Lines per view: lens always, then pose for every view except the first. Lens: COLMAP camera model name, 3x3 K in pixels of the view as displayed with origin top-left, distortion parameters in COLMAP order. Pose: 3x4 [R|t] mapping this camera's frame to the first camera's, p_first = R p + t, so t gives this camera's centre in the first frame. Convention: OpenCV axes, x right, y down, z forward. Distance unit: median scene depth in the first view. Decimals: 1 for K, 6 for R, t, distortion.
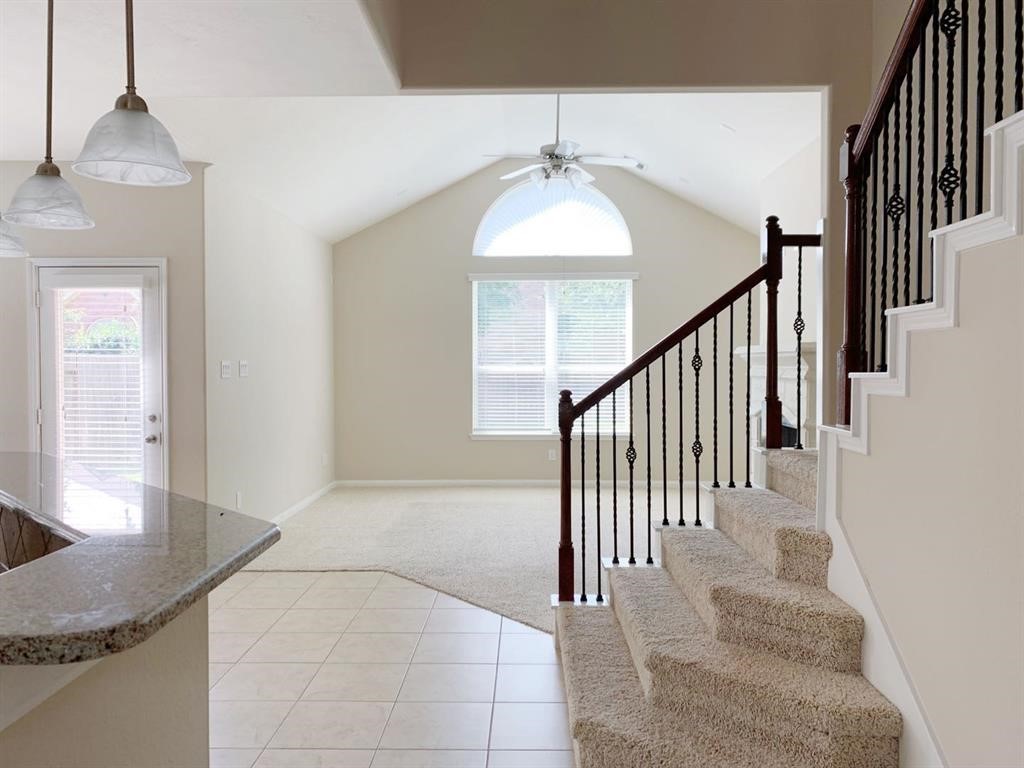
lens RADIAL K [[787.3, 0, 516.0], [0, 787.3, 380.1], [0, 0, 1]] dist [0.030649, -0.025144]
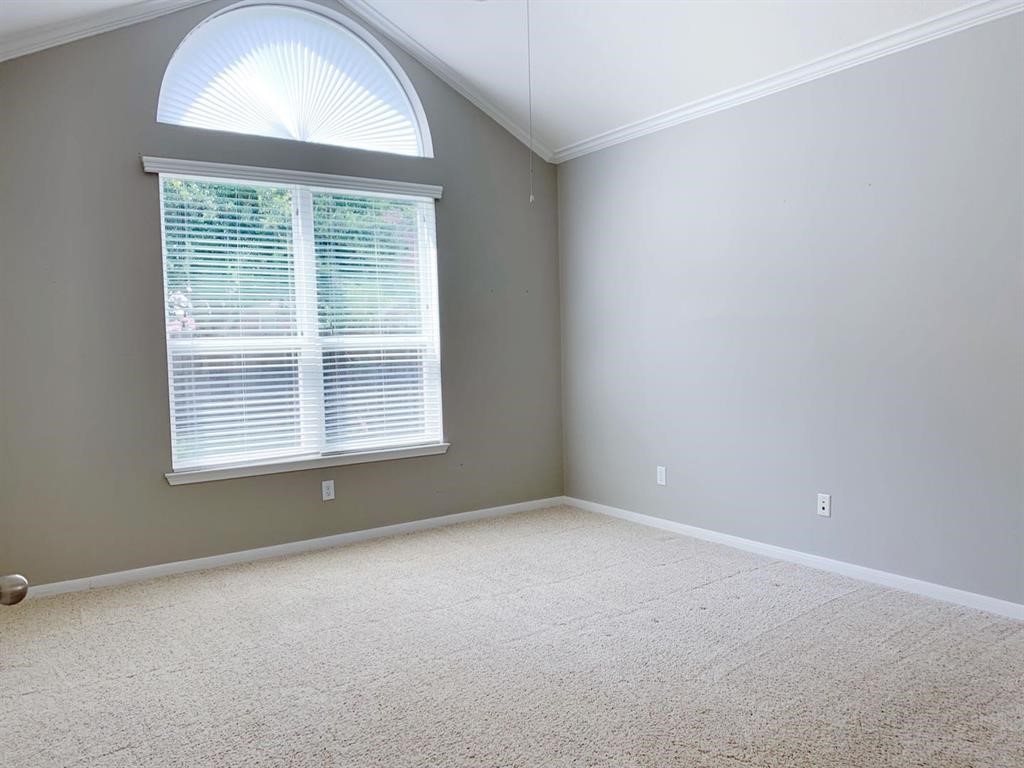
lens RADIAL K [[807.7, 0, 512.0], [0, 807.7, 384.0], [0, 0, 1]] dist [0.124378, -0.241582]
pose [[0.805772, -0.049110, 0.590186, -0.189732], [0.036324, 0.998778, 0.033517, 0.000337], [-0.591111, -0.005569, 0.806571, 0.437002]]
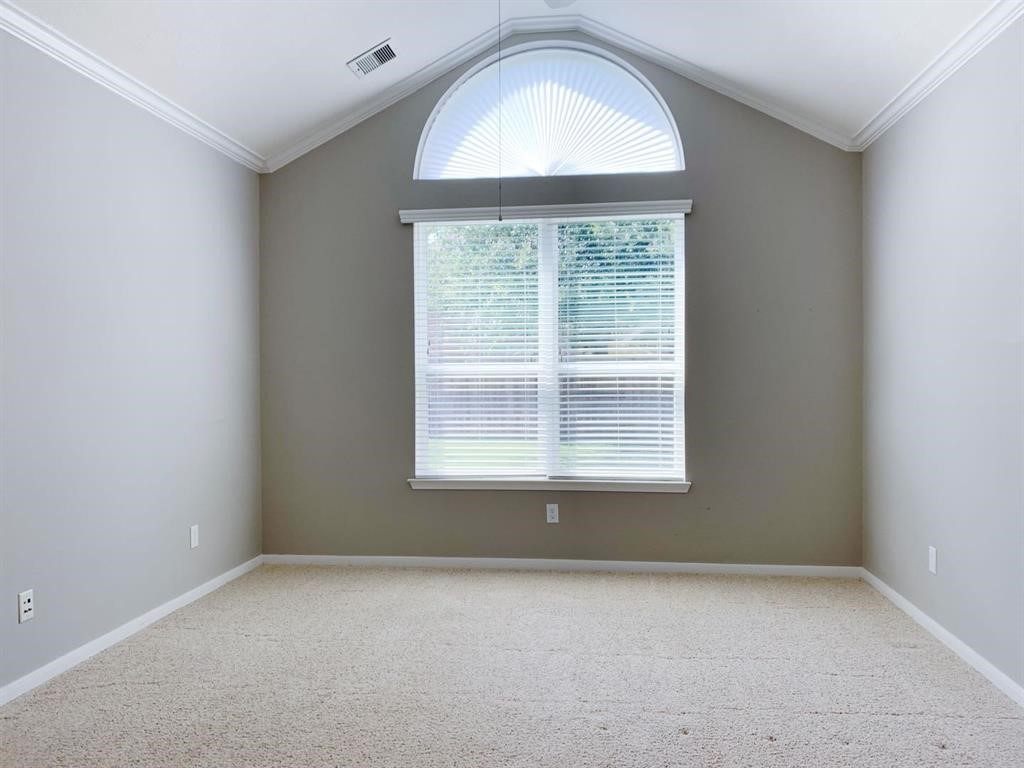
lens RADIAL K [[807.7, 0, 512.0], [0, 807.7, 384.0], [0, 0, 1]] dist [0.124378, -0.241582]
pose [[0.994951, -0.002467, -0.100332, 0.080383], [0.001989, 0.999986, -0.004861, -0.000583], [0.100342, 0.004637, 0.994942, 0.392807]]
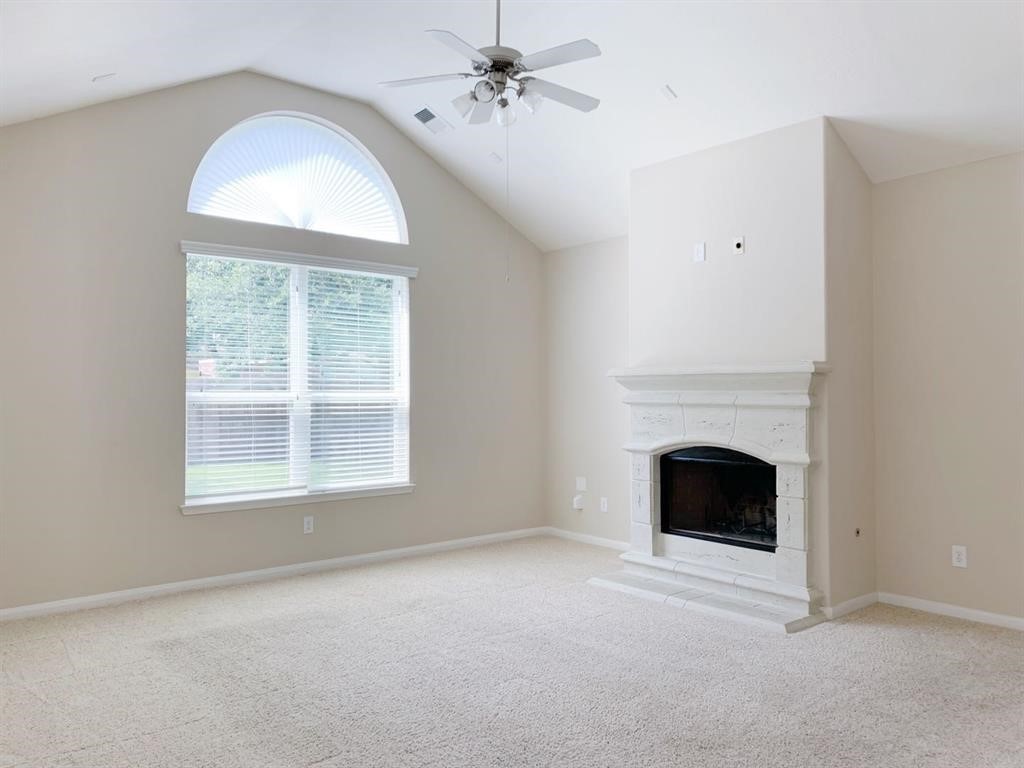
lens RADIAL K [[787.3, 0, 516.0], [0, 787.3, 380.1], [0, 0, 1]] dist [0.030649, -0.025144]
pose [[0.734984, 0.014946, 0.677919, -0.281560], [0.015584, 0.999121, -0.038924, 0.000792], [-0.677905, 0.039174, 0.734105, 0.380227]]
